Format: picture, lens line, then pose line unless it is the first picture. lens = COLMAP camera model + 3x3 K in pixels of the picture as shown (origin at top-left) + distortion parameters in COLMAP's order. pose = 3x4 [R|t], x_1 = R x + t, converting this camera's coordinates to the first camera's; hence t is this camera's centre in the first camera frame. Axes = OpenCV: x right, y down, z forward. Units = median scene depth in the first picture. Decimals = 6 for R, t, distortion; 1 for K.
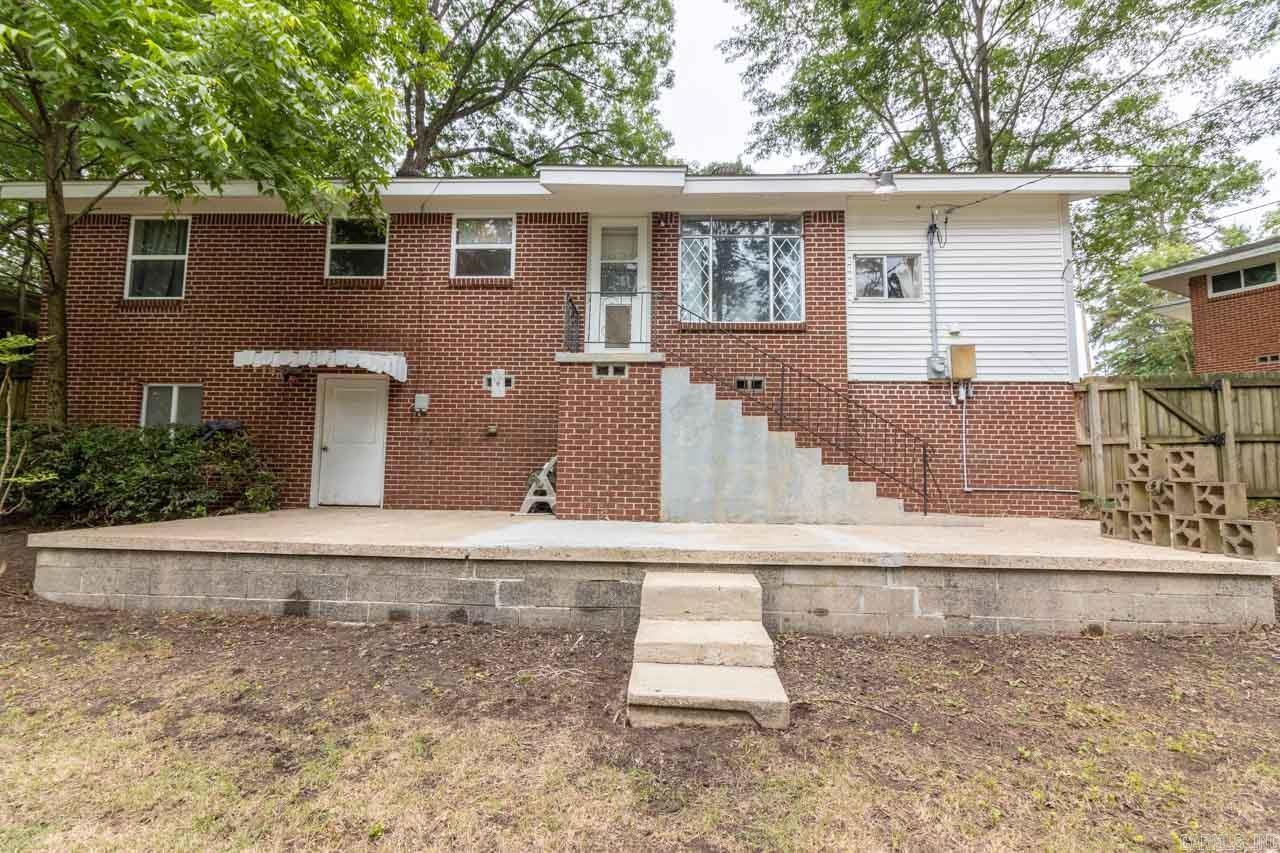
lens RADIAL K [[586.2, 0, 639.7], [0, 586.2, 420.5], [0, 0, 1]] dist [0.007457, -0.000590]
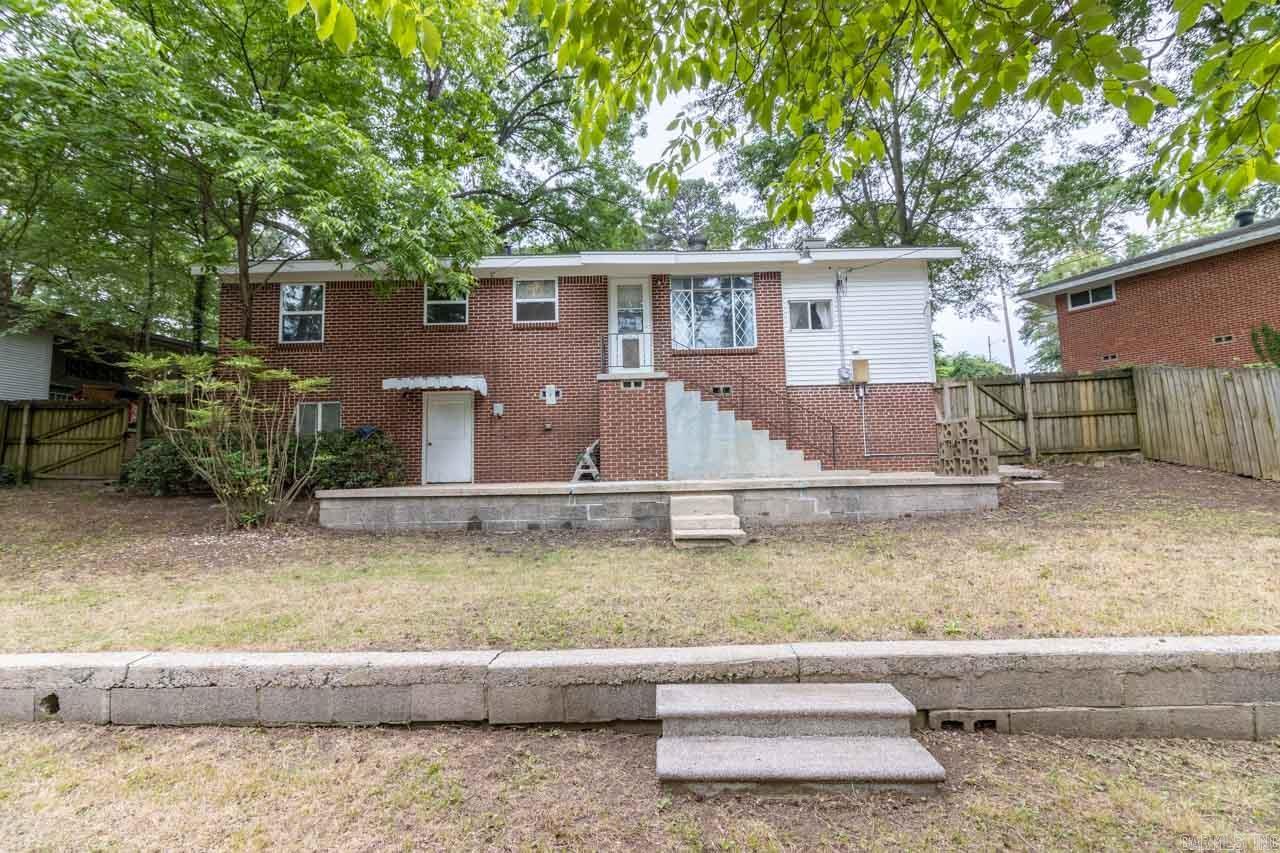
lens RADIAL K [[586.2, 0, 639.7], [0, 586.2, 420.5], [0, 0, 1]] dist [0.007457, -0.000590]
pose [[0.998214, -0.033118, 0.049726, -0.097168], [0.033463, 0.999421, -0.006127, 0.017373], [-0.049494, 0.007780, 0.998744, -0.476397]]
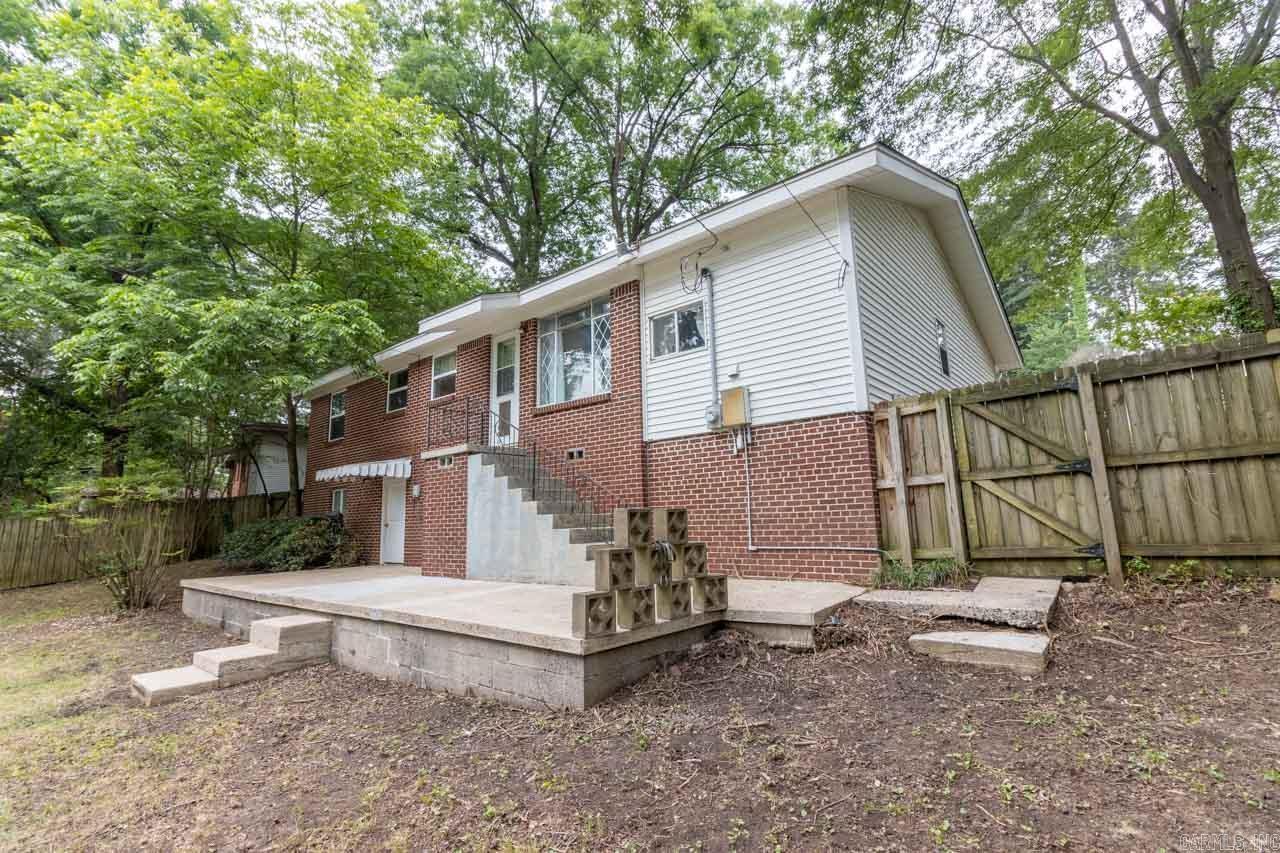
lens RADIAL K [[586.2, 0, 639.7], [0, 586.2, 420.5], [0, 0, 1]] dist [0.007457, -0.000590]
pose [[0.792381, -0.140042, -0.593734, 0.965274], [0.091653, 0.989575, -0.111091, 0.009018], [0.603101, 0.033608, 0.796956, 0.181425]]
